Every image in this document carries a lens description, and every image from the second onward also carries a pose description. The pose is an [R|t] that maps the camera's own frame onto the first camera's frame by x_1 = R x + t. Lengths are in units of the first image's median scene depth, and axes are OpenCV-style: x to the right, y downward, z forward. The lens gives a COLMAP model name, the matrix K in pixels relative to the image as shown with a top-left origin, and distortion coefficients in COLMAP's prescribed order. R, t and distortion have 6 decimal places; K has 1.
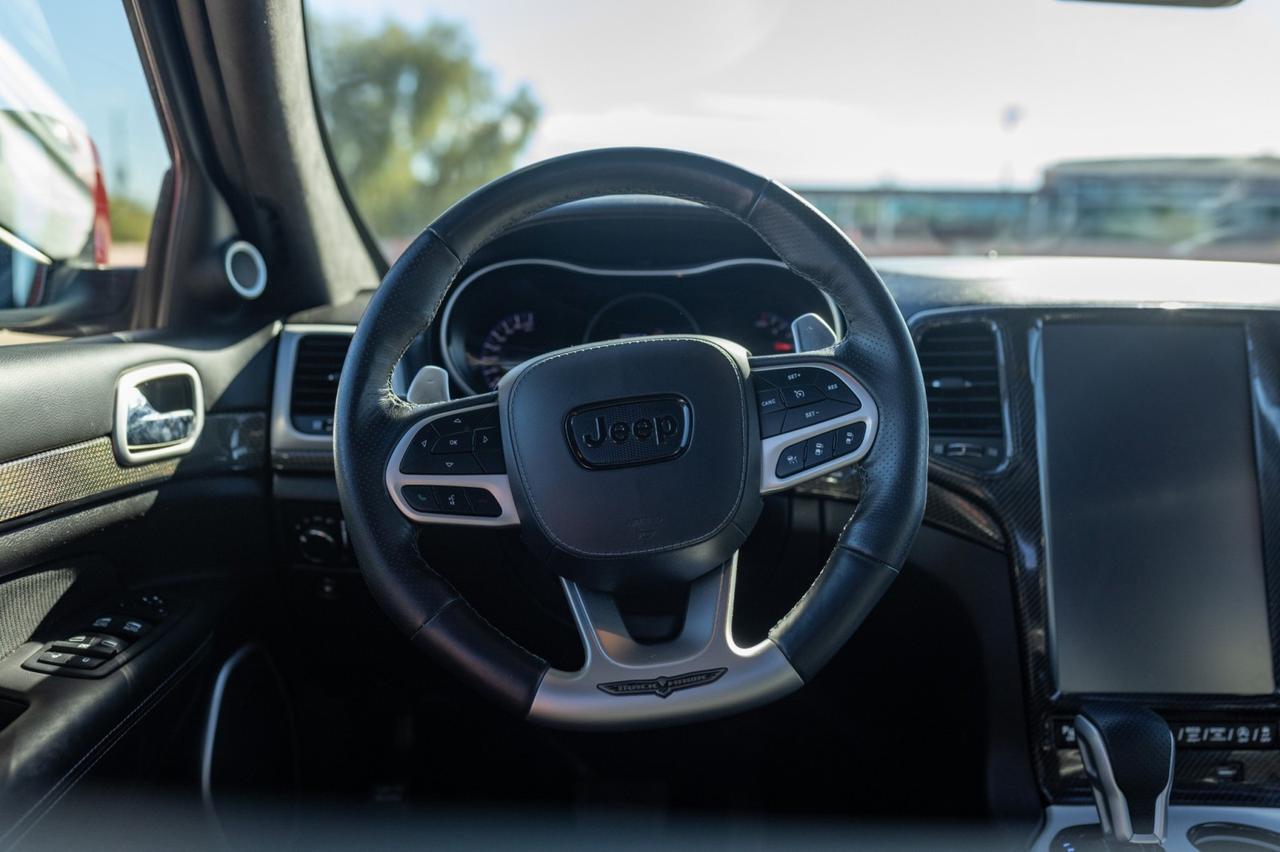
lens RADIAL K [[1237.2, 0, 615.4], [0, 1237.2, 424.8], [0, 0, 1]] dist [-0.006150, 0.000000]
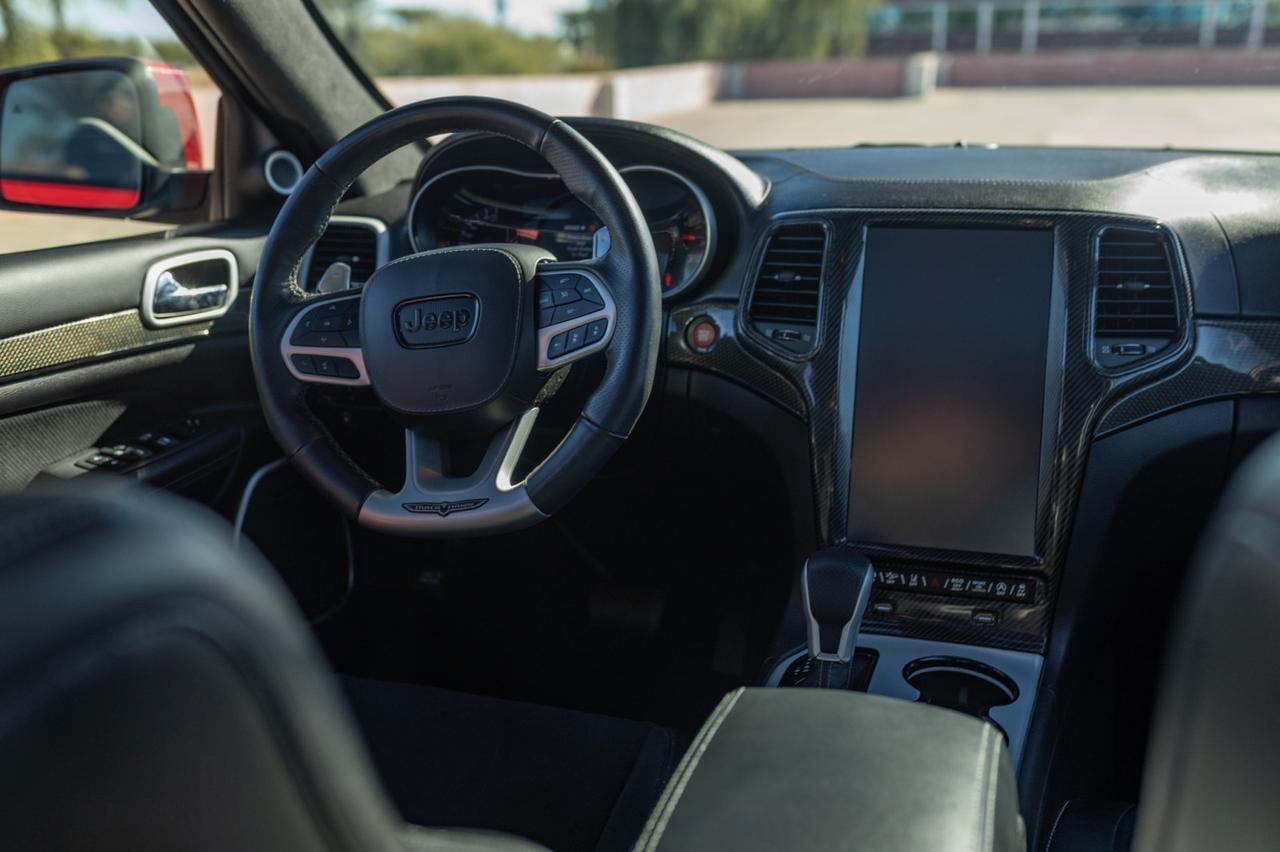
lens RADIAL K [[1237.2, 0, 630.2], [0, 1237.2, 423.0], [0, 0, 1]] dist [-0.006150, 0.000000]
pose [[0.958045, 0.055542, -0.281185, 0.574233], [-0.014685, 0.989268, 0.145375, -0.079725], [0.286241, -0.135146, 0.948579, -0.217337]]
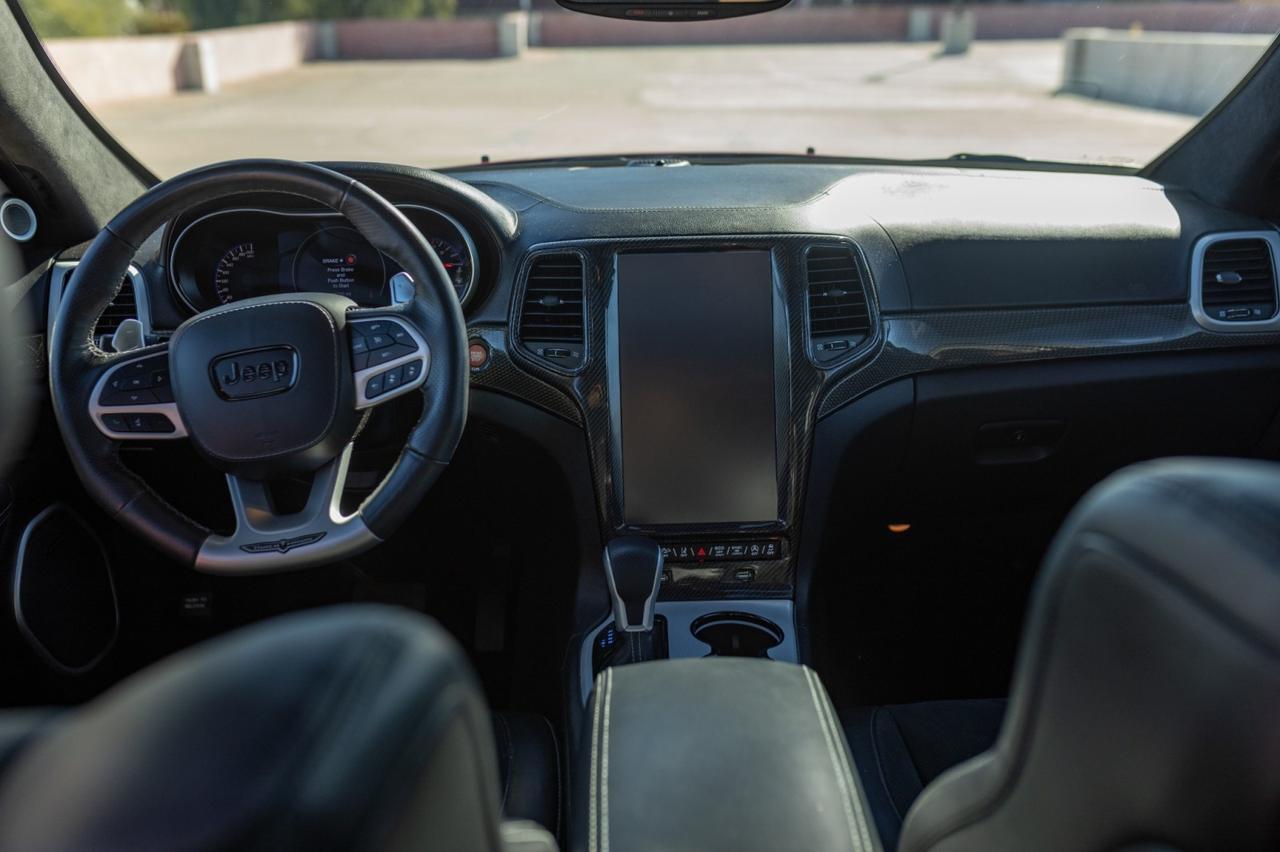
lens RADIAL K [[1237.2, 0, 634.8], [0, 1237.2, 425.4], [0, 0, 1]] dist [-0.006150, 0.000000]
pose [[0.999072, -0.034637, 0.025589, 0.397154], [0.029324, 0.982341, 0.184788, -0.179304], [-0.031538, -0.183867, 0.982445, -0.416099]]
